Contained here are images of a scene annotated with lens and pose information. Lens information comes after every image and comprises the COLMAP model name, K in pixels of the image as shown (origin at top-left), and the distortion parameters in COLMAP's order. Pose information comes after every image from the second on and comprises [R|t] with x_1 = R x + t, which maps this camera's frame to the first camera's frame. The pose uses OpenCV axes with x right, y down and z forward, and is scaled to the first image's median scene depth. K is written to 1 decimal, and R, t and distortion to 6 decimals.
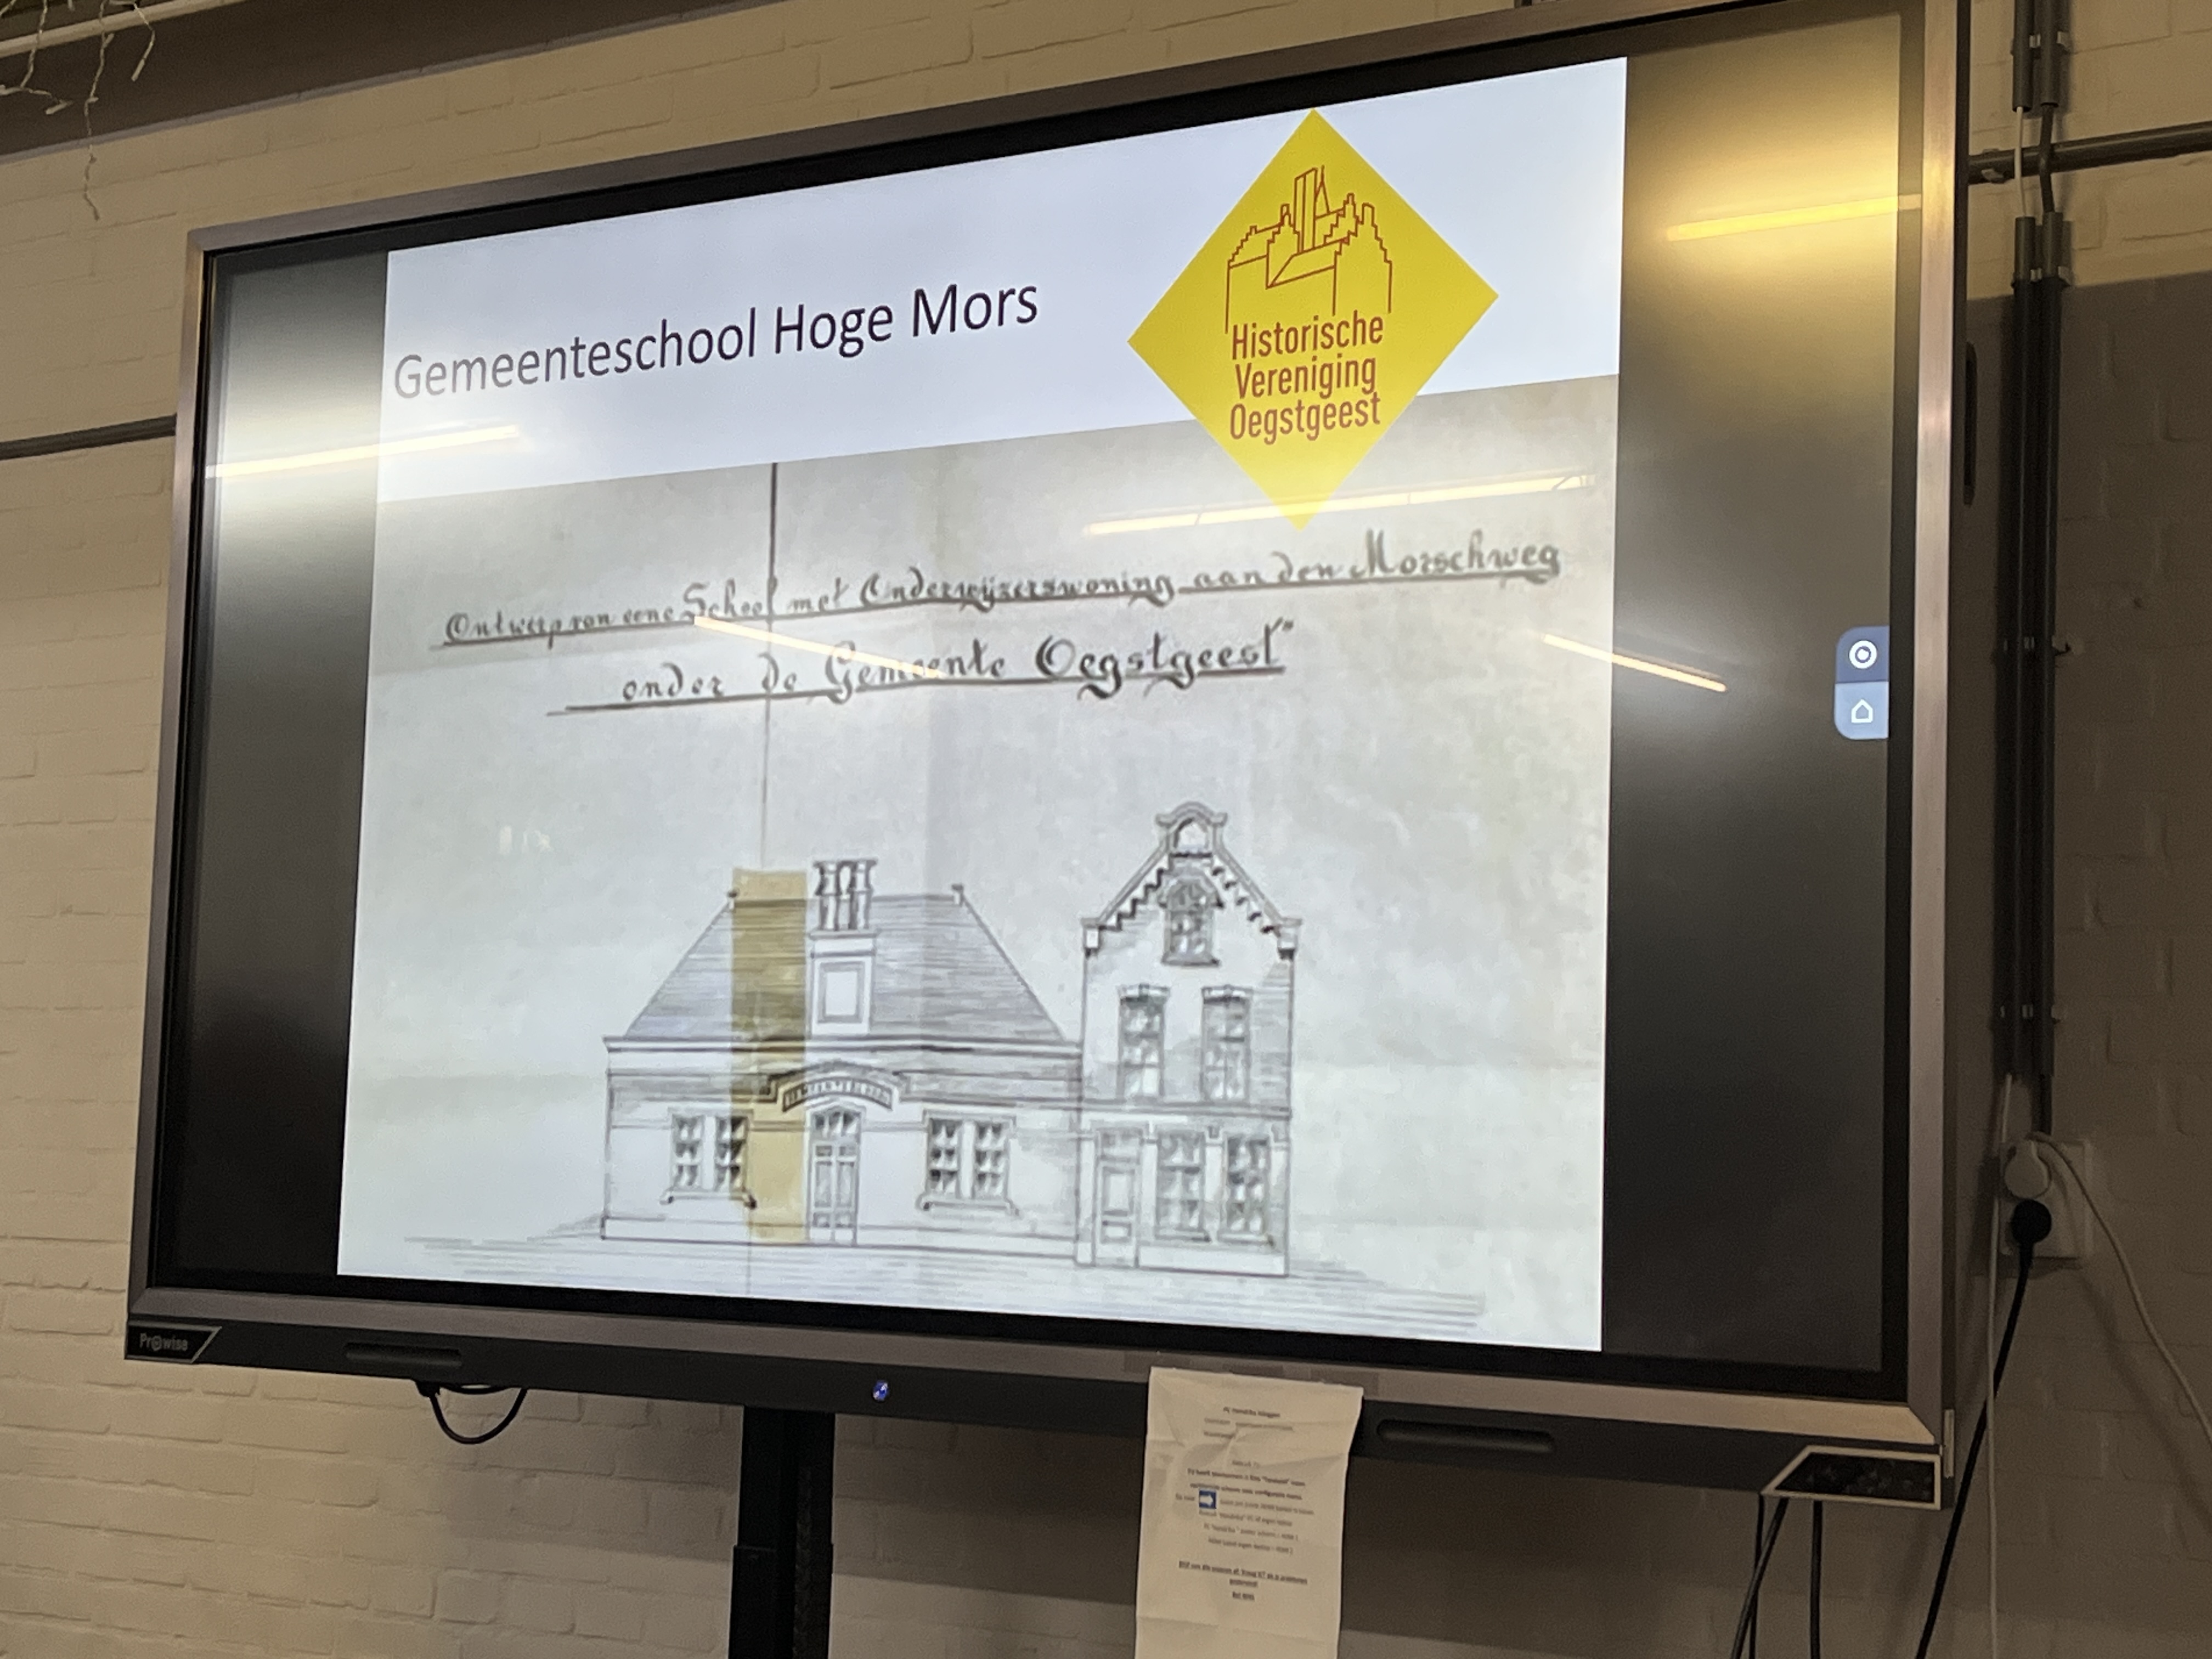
lens RADIAL K [[3538.6, 0, 1113.3], [0, 3538.6, 843.7], [0, 0, 1]] dist [0.068573, 0.000000]
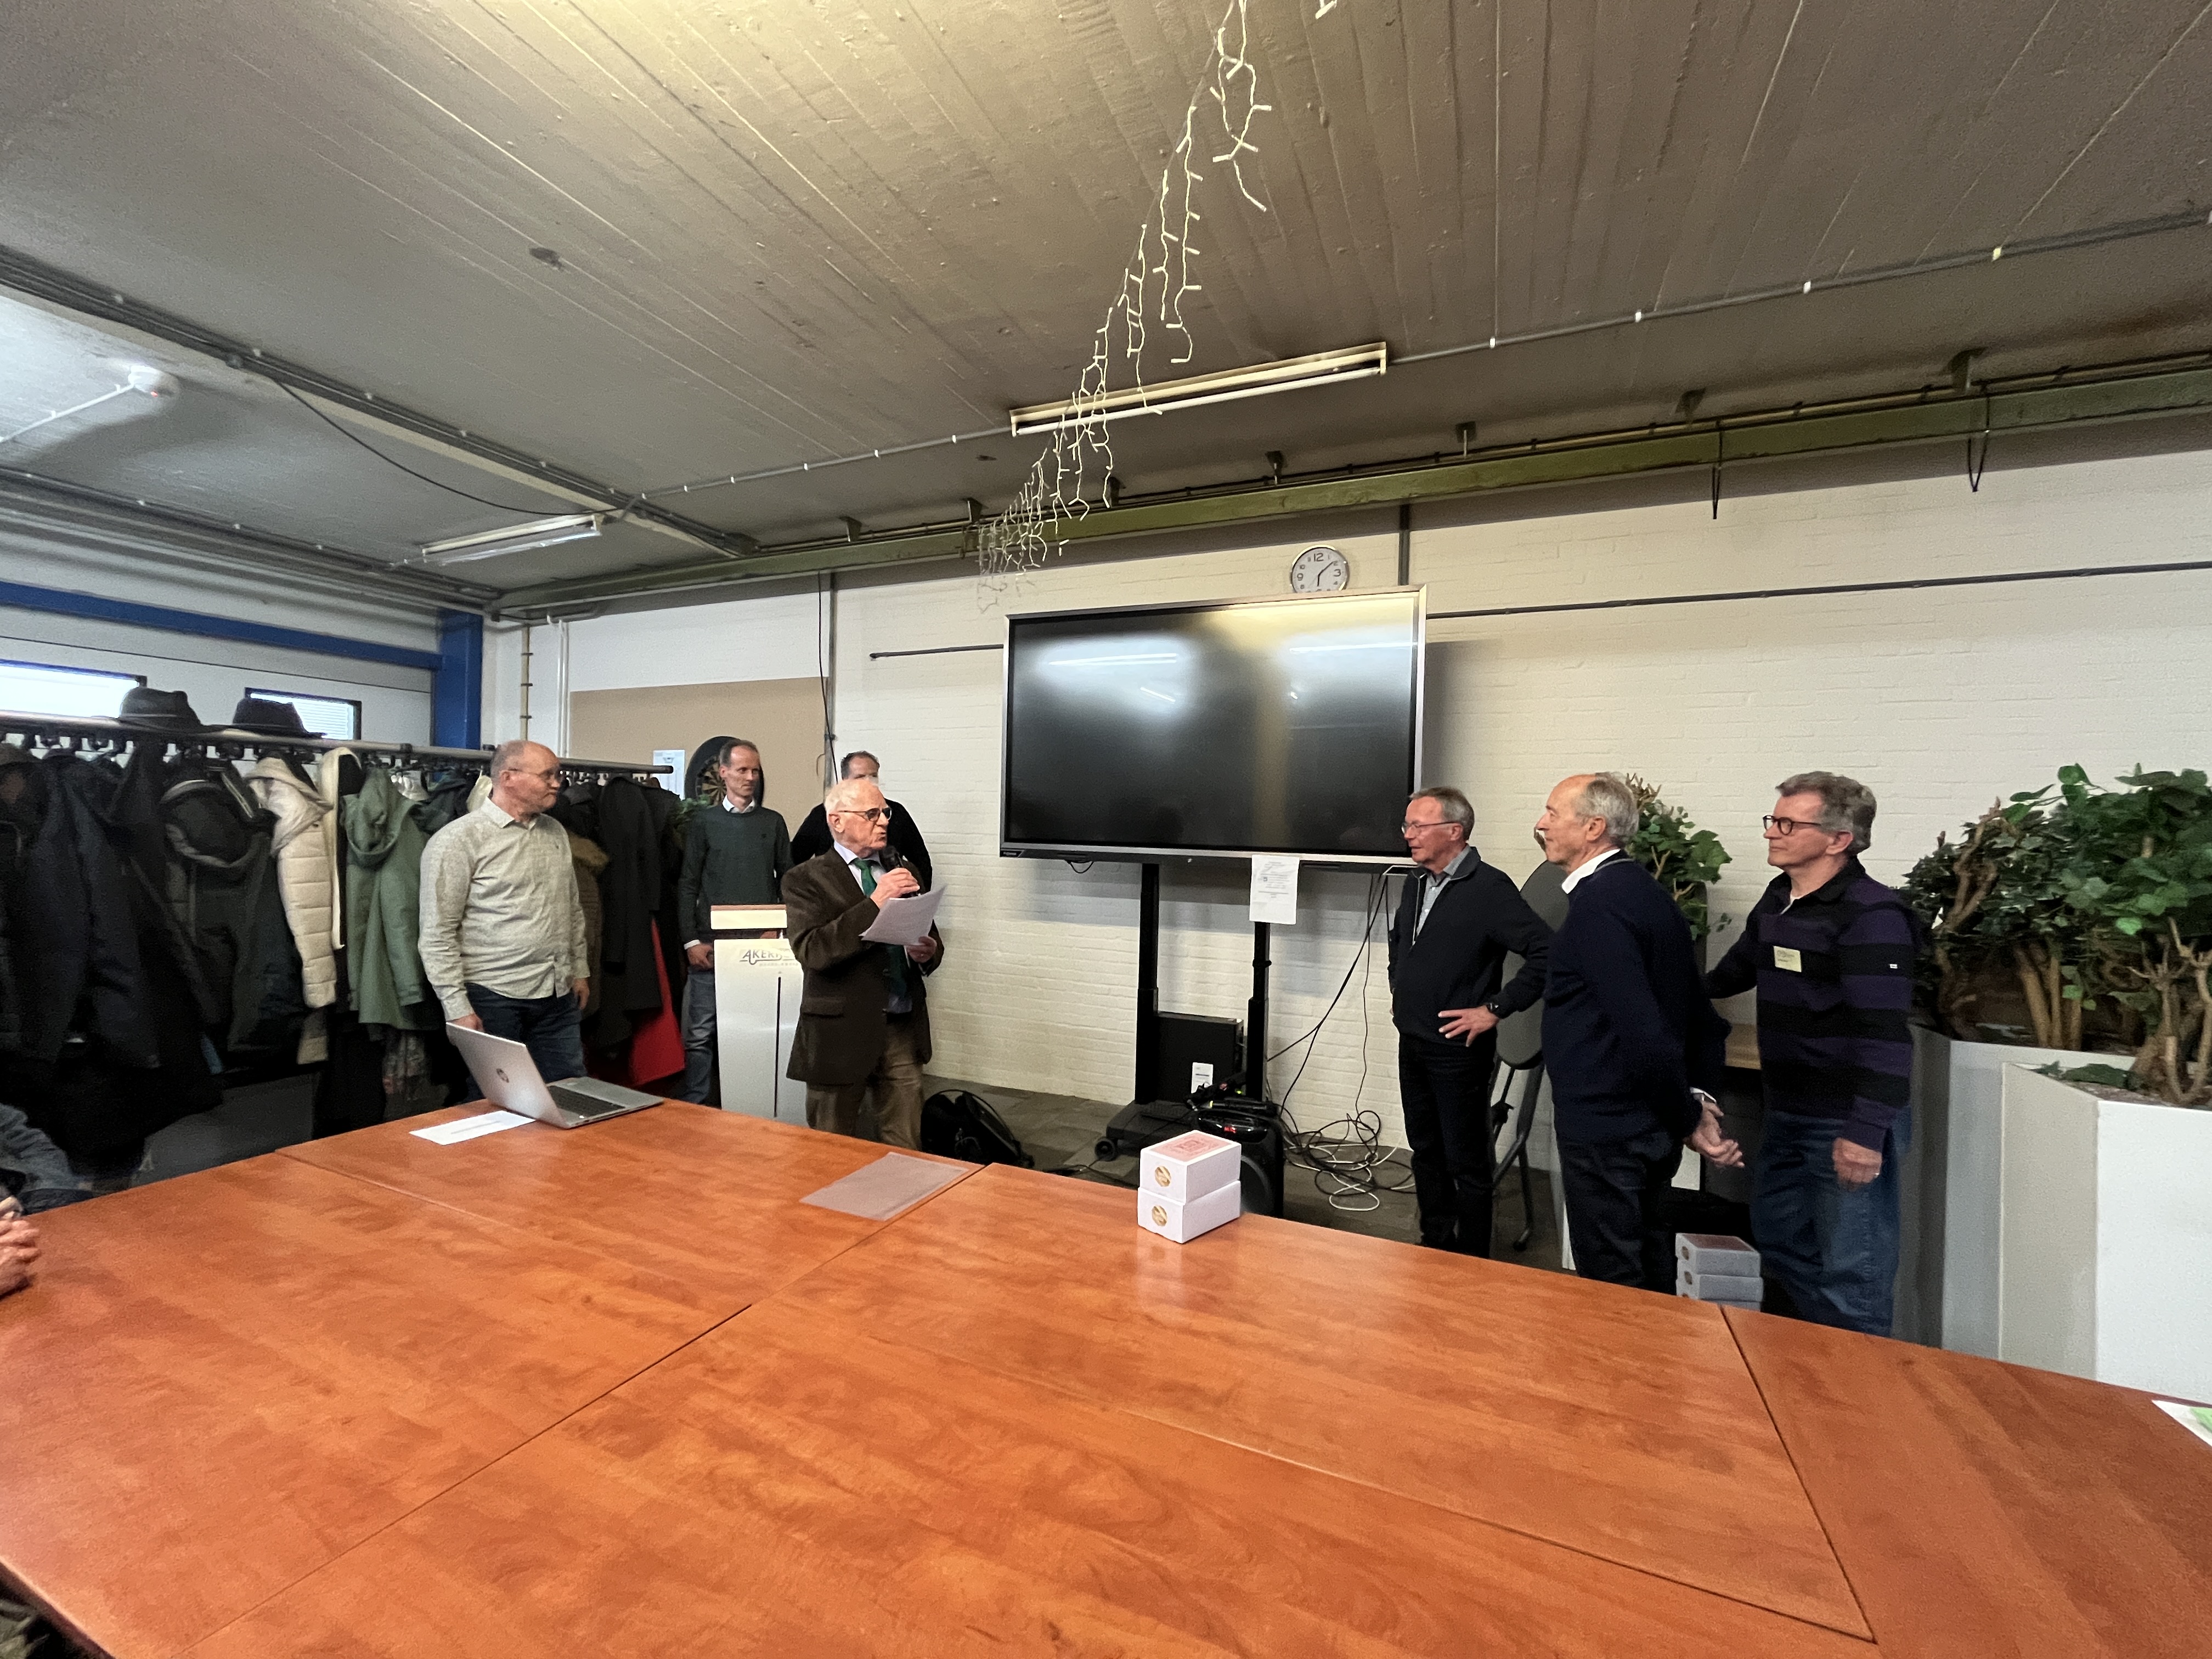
lens RADIAL K [[891.1, 0, 1100.3], [0, 891.1, 825.5], [0, 0, 1]] dist [-0.001664, -0.001036]
pose [[0.983453, -0.011676, 0.180785, -0.418093], [-0.007926, 0.994192, 0.107330, -0.030218], [-0.180988, -0.106987, 0.977649, -0.214256]]
